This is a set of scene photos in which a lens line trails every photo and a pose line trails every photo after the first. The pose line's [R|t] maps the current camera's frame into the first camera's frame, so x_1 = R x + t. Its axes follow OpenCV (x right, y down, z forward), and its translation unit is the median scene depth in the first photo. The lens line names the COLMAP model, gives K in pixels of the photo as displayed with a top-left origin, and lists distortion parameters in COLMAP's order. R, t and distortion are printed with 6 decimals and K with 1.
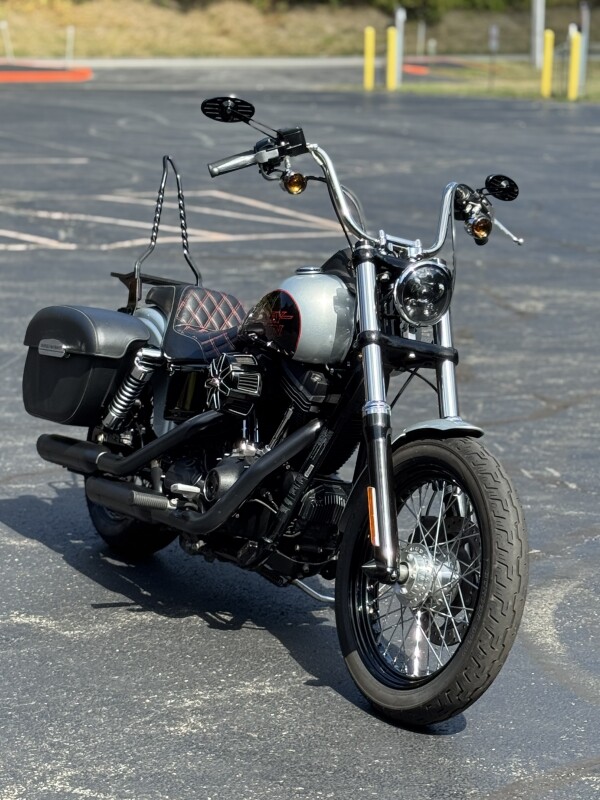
lens RADIAL K [[2054.5, 0, 299.8], [0, 2054.5, 399.8], [0, 0, 1]] dist [-0.128478, 0.000000]
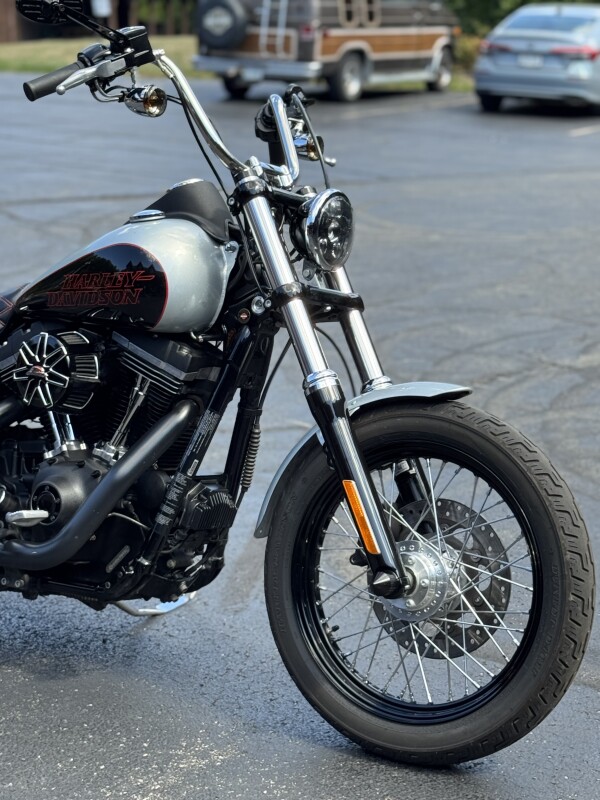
lens RADIAL K [[1640.2, 0, 300.5], [0, 1640.2, 400.5], [0, 0, 1]] dist [0.087545, 0.000000]
pose [[0.874653, -0.139138, 0.464353, -0.253211], [0.112458, 0.990029, 0.084825, -0.040747], [-0.471525, -0.021972, 0.881579, 0.425263]]
